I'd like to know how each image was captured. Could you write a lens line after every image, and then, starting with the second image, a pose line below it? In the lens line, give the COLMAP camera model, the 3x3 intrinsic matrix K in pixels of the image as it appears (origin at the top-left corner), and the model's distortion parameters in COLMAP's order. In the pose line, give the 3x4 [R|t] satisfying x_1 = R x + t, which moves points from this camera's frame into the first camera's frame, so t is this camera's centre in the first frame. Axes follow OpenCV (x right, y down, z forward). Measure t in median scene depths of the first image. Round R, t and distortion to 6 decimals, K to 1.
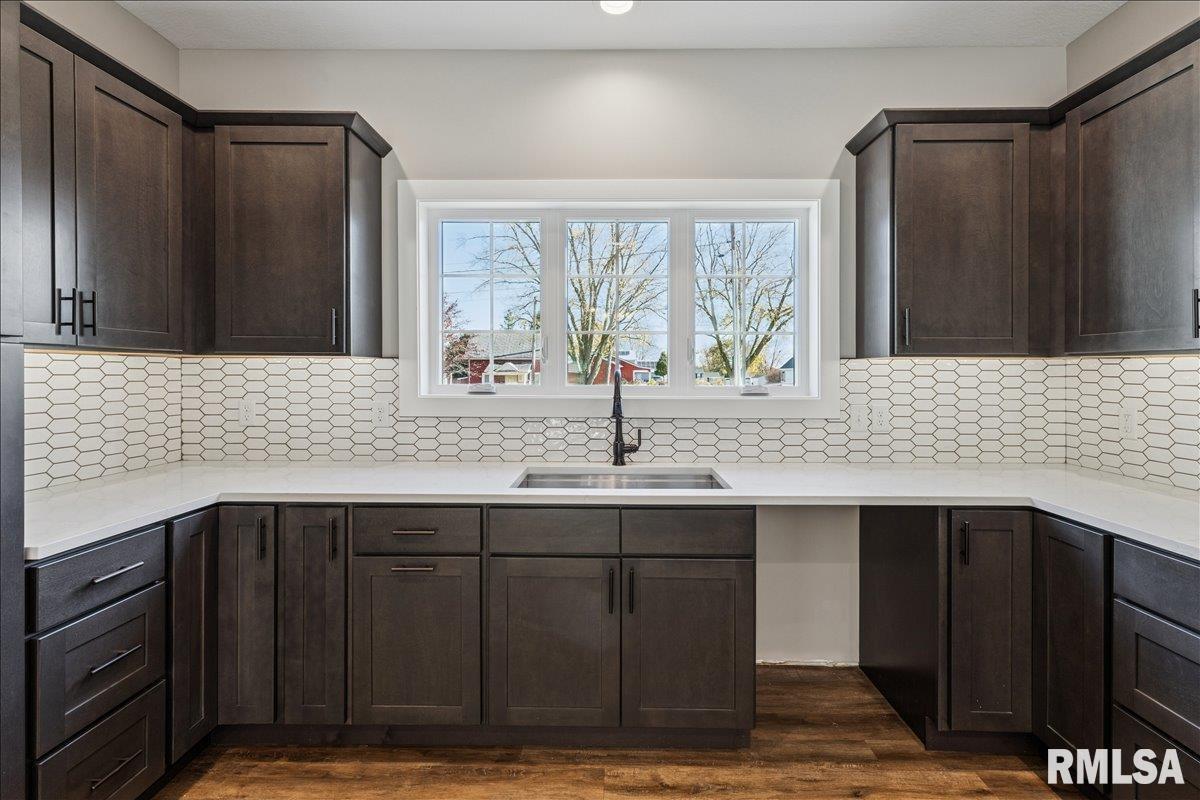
lens RADIAL K [[538.4, 0, 611.1], [0, 538.4, 365.4], [0, 0, 1]] dist [0.002945, -0.000367]
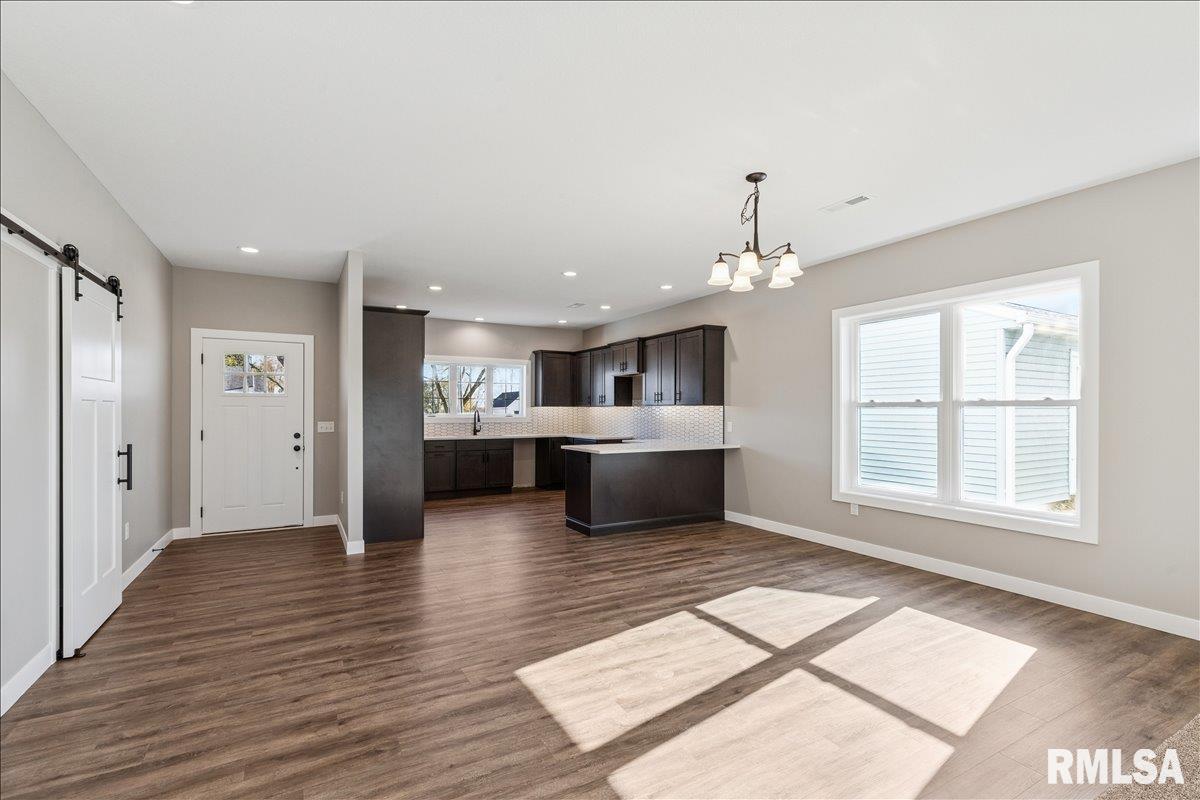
lens RADIAL K [[538.4, 0, 599.2], [0, 538.4, 409.8], [0, 0, 1]] dist [0.002945, -0.000367]
pose [[0.867084, -0.000079, 0.498162, -1.080864], [-0.005348, 0.999941, 0.009466, -0.029093], [-0.498134, -0.010872, 0.867032, -2.613131]]
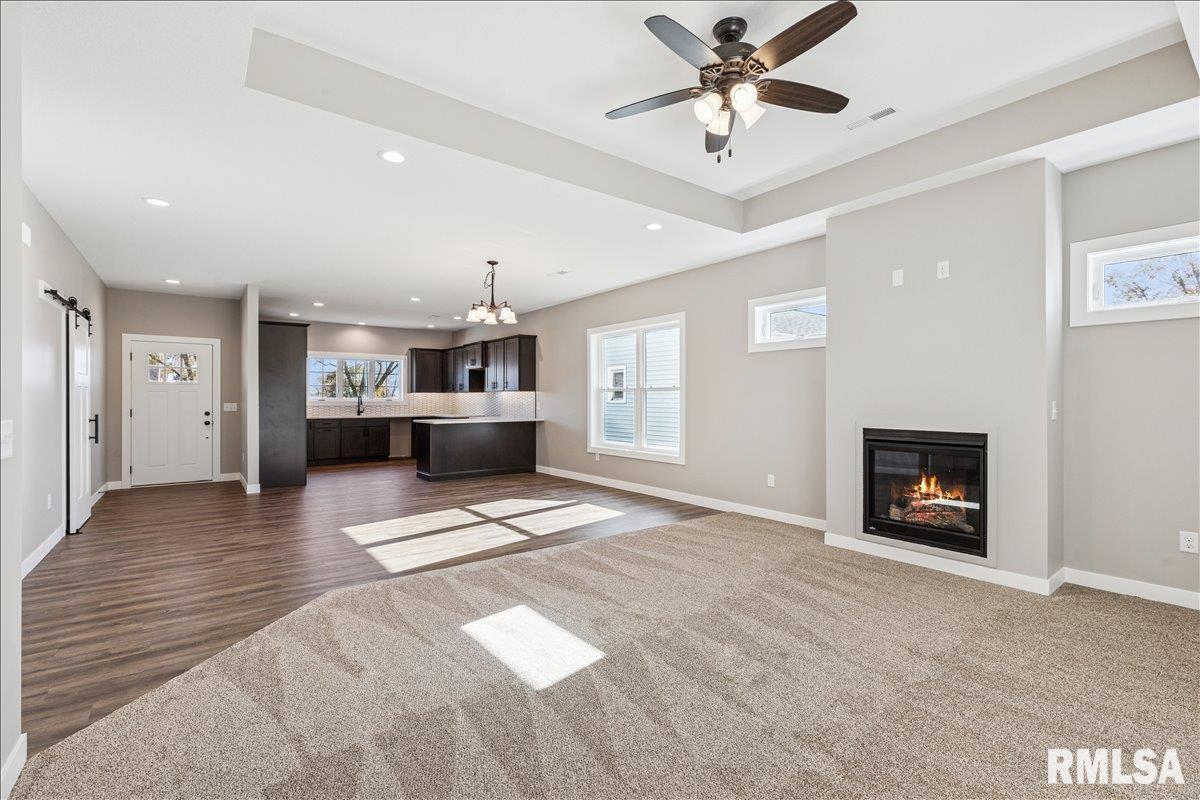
lens RADIAL K [[538.4, 0, 602.2], [0, 538.4, 397.0], [0, 0, 1]] dist [0.002945, -0.000367]
pose [[0.790032, -0.000500, 0.613066, -1.167330], [-0.004518, 0.999968, 0.006638, -0.014702], [-0.613049, -0.008014, 0.790004, -3.923271]]
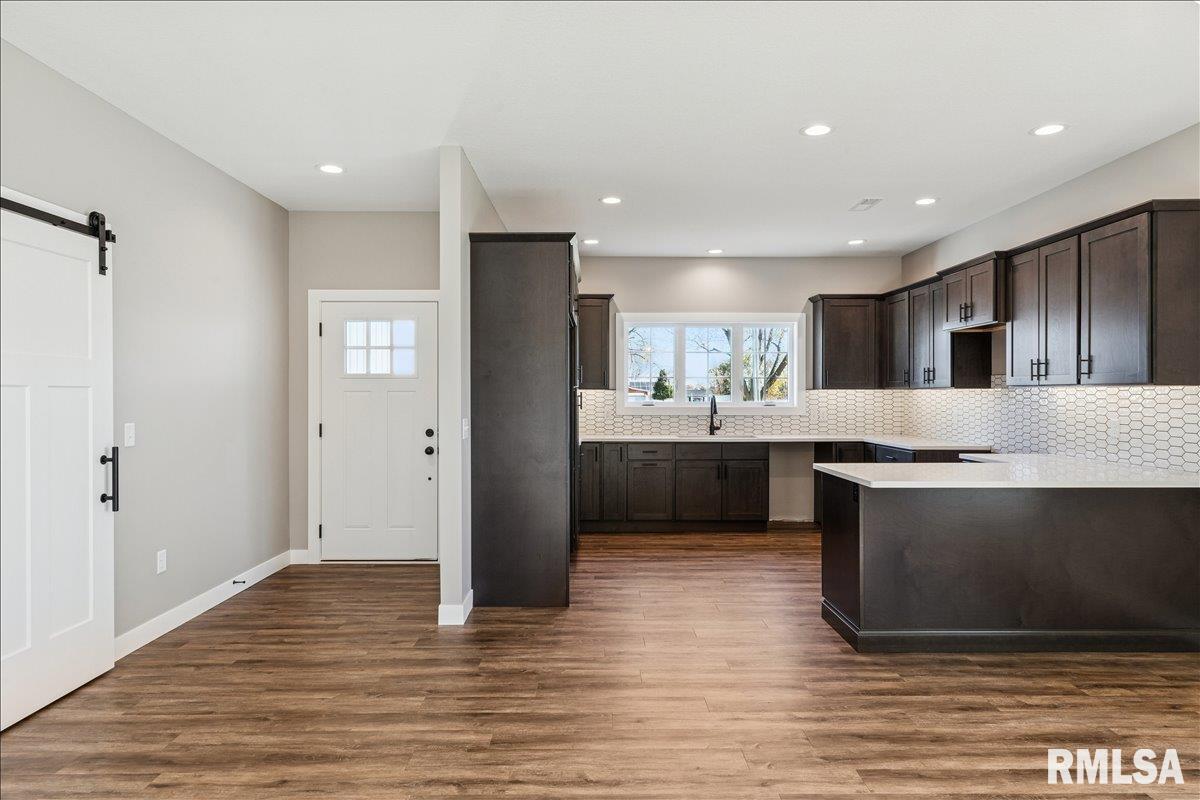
lens RADIAL K [[708.0, 0, 603.3], [0, 708.0, 394.4], [0, 0, 1]] dist [0.004338, 0.001053]
pose [[0.999811, -0.002775, 0.019220, -0.517050], [0.002555, 0.999931, 0.011446, -0.029508], [-0.019251, -0.011394, 0.999750, -2.071812]]
